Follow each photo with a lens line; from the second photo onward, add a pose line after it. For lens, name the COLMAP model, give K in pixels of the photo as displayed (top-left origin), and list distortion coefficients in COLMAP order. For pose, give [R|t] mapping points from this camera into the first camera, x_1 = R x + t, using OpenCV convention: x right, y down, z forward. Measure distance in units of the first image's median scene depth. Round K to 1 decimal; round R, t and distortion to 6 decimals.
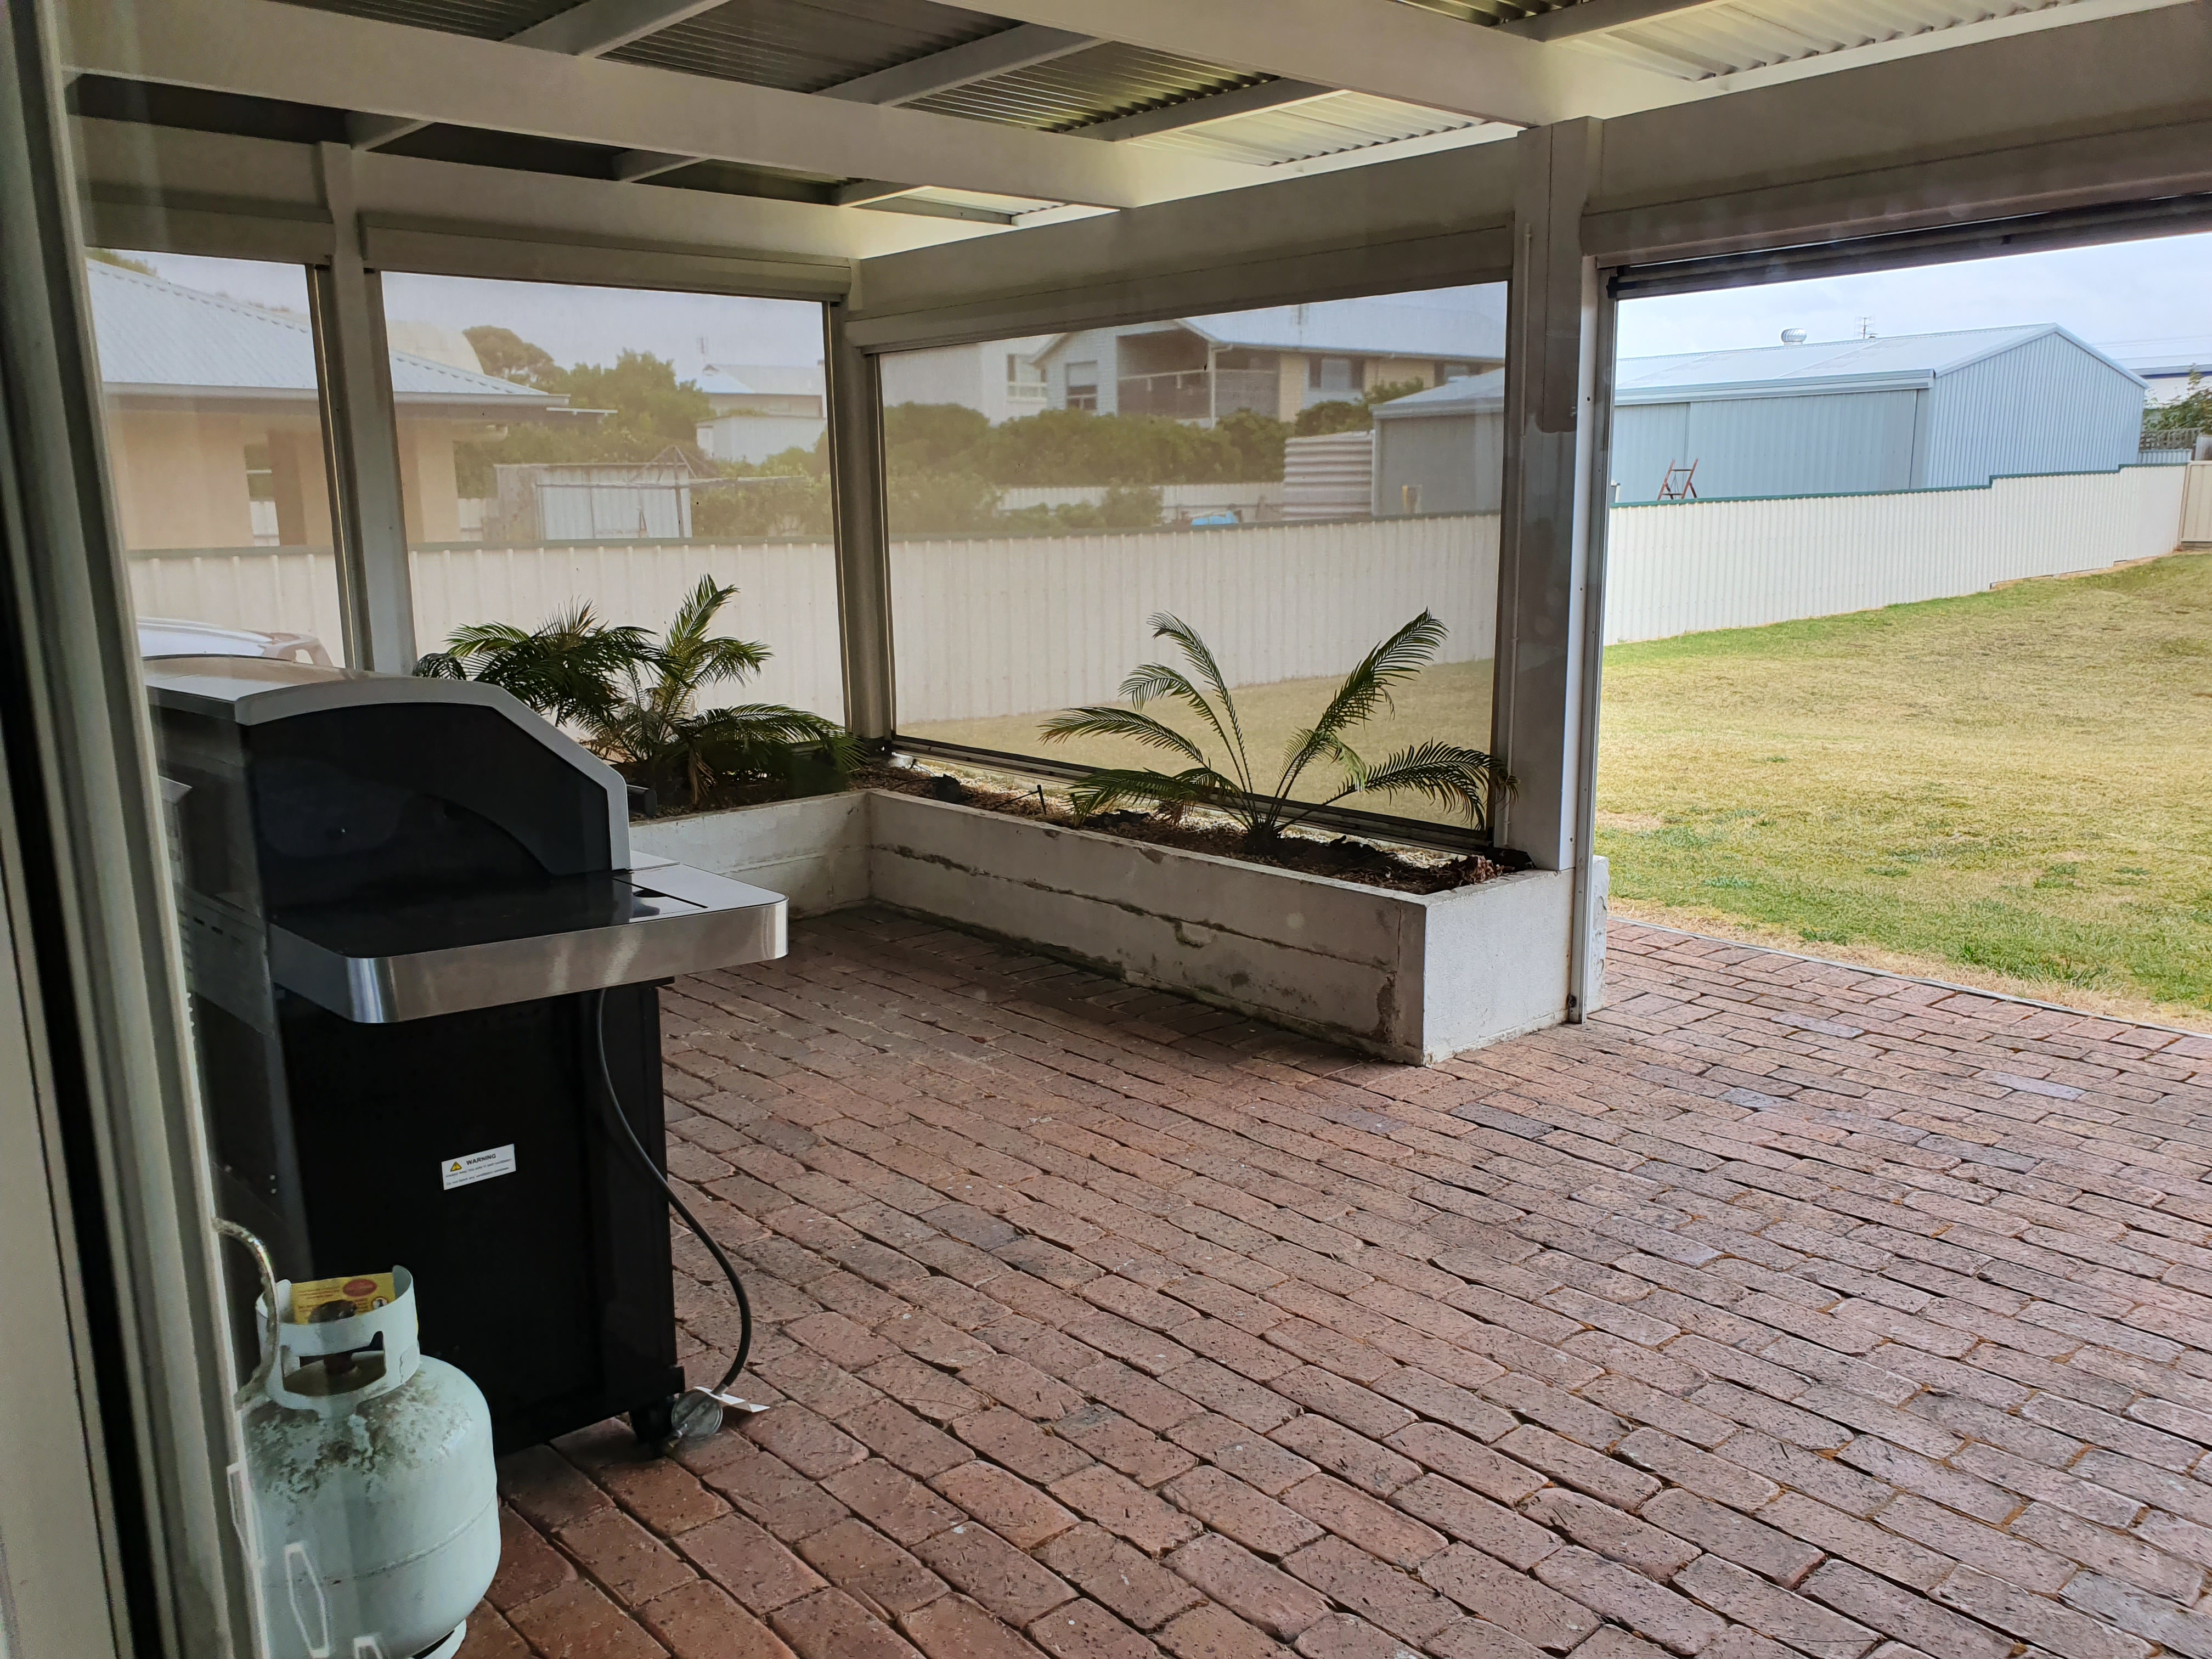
lens RADIAL K [[1731.8, 0, 1121.5], [0, 1731.8, 822.7], [0, 0, 1]] dist [0.004277, -0.001904]
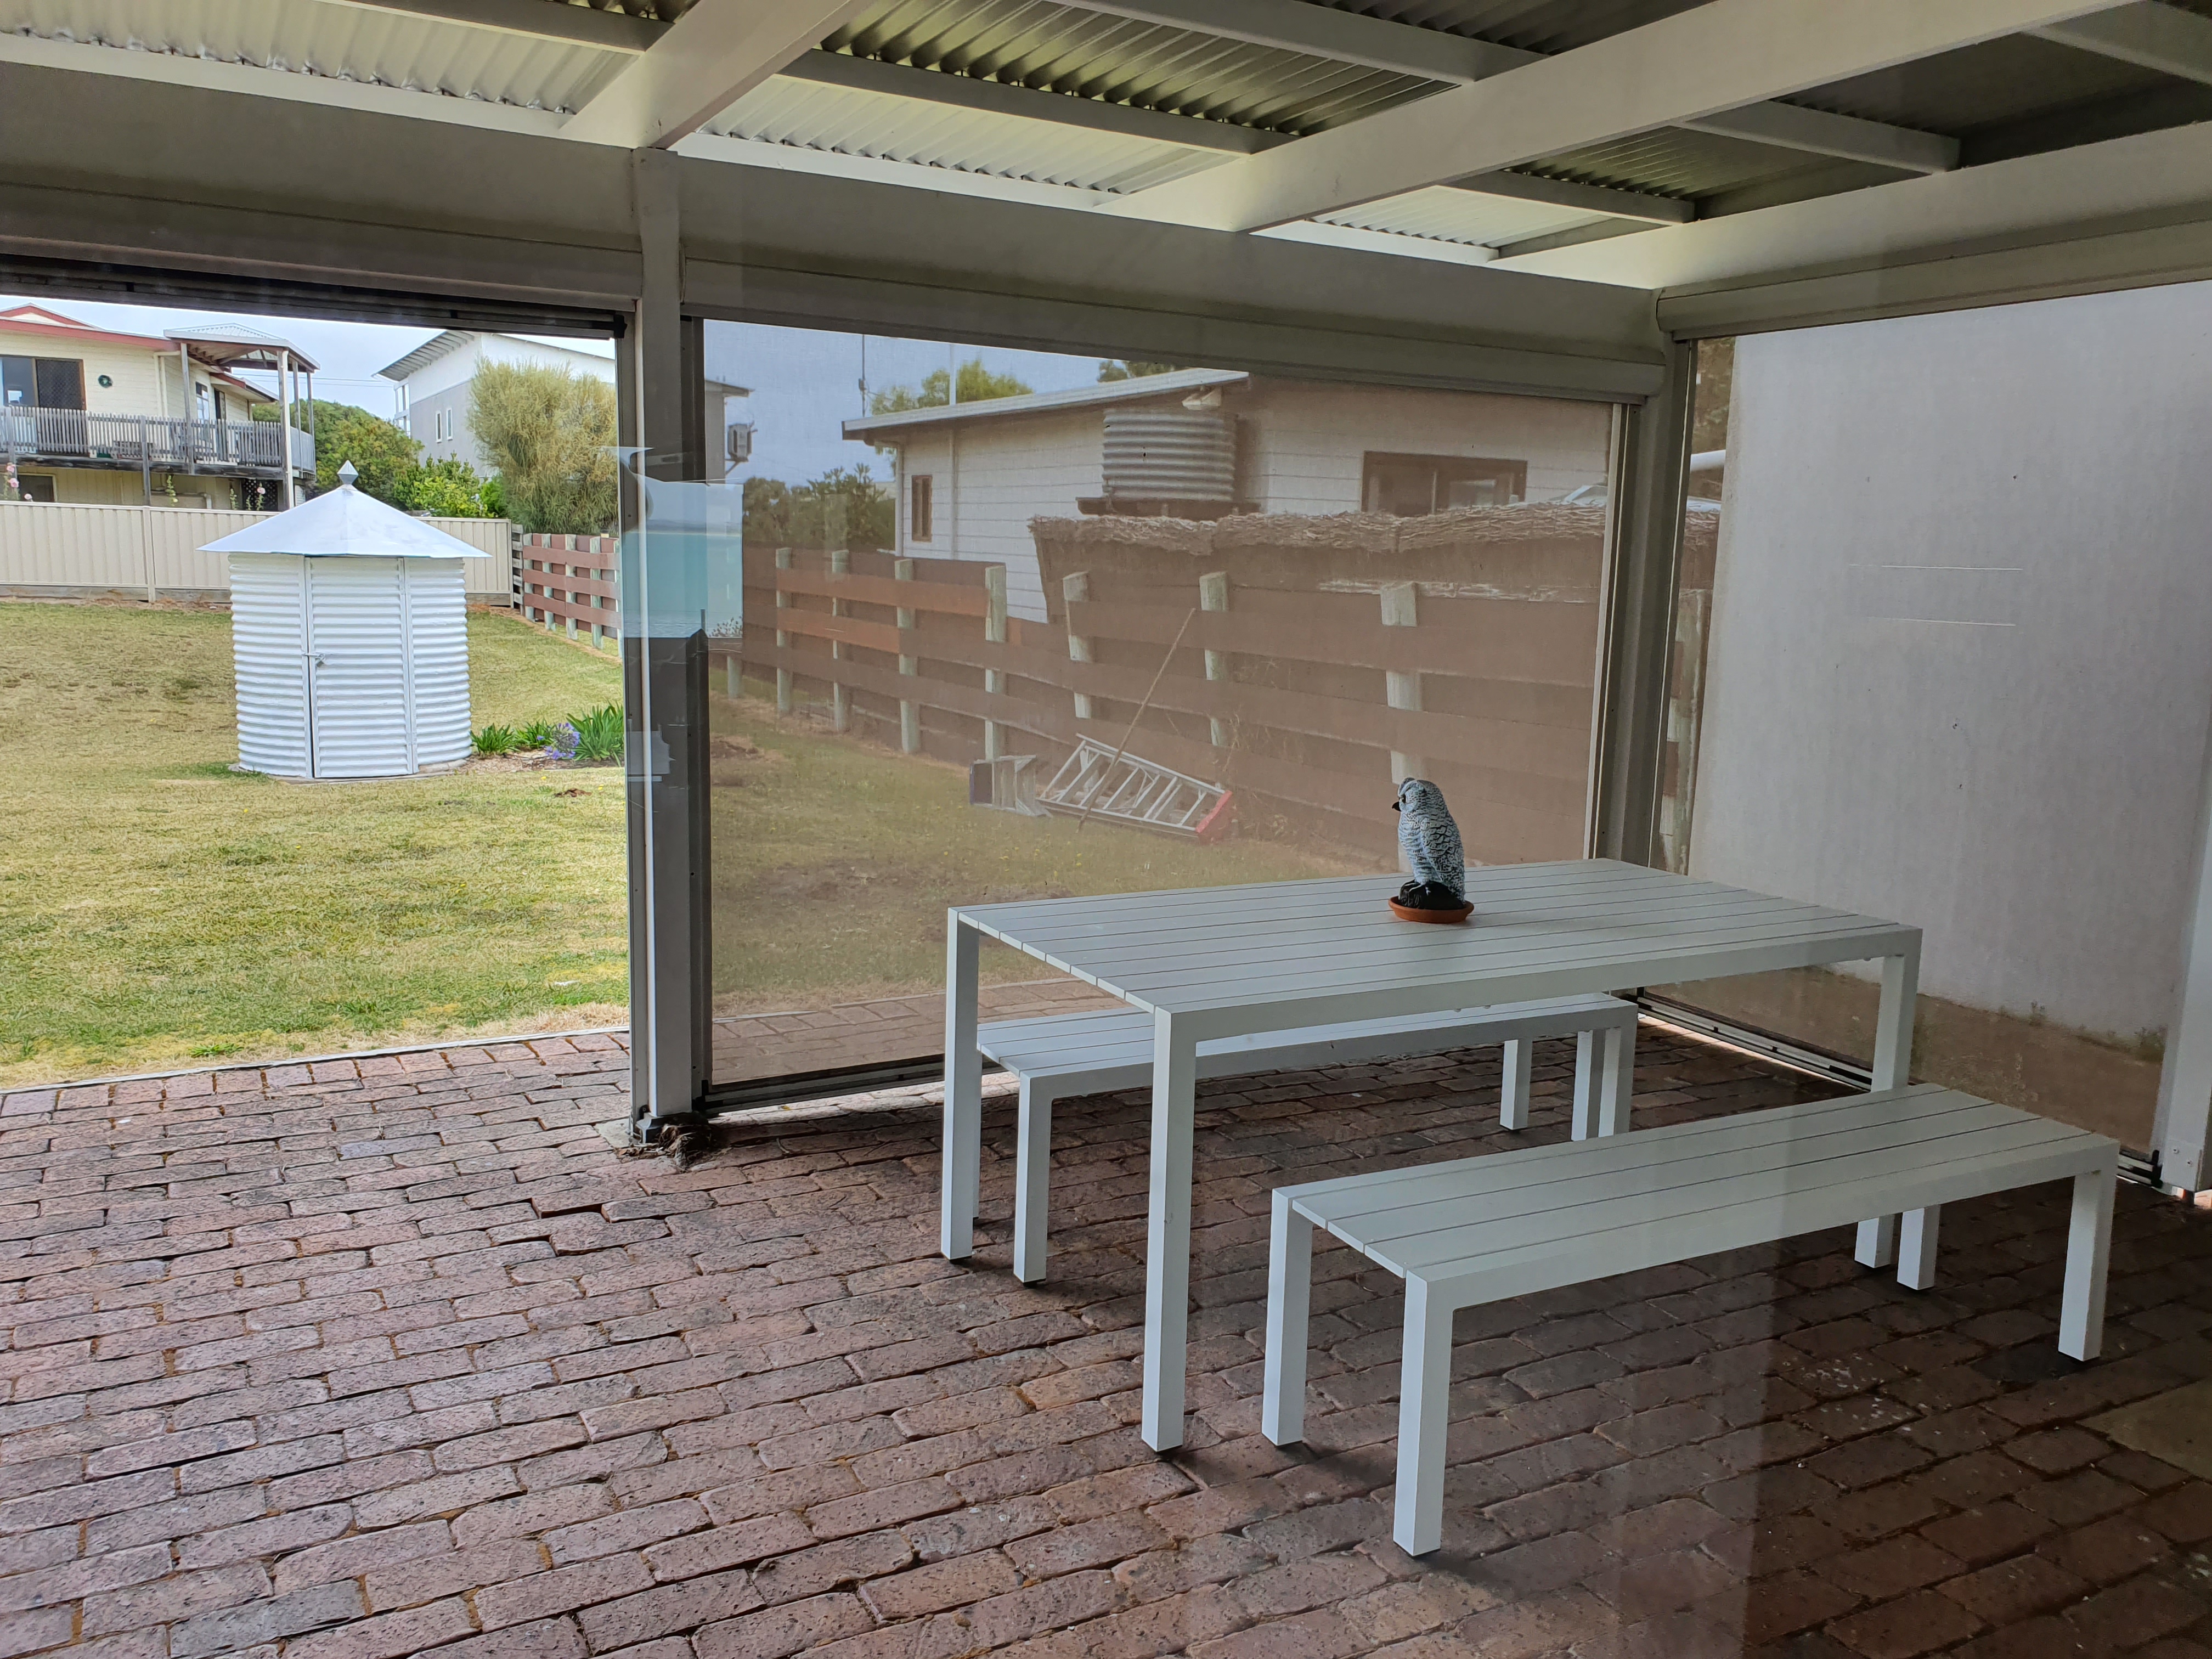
lens RADIAL K [[1731.8, 0, 1117.7], [0, 1731.8, 835.7], [0, 0, 1]] dist [0.004277, -0.001904]
pose [[0.247415, -0.146110, 0.957830, -0.183449], [0.162849, 0.980772, 0.107545, -0.029830], [-0.955126, 0.129373, 0.266451, 0.147703]]
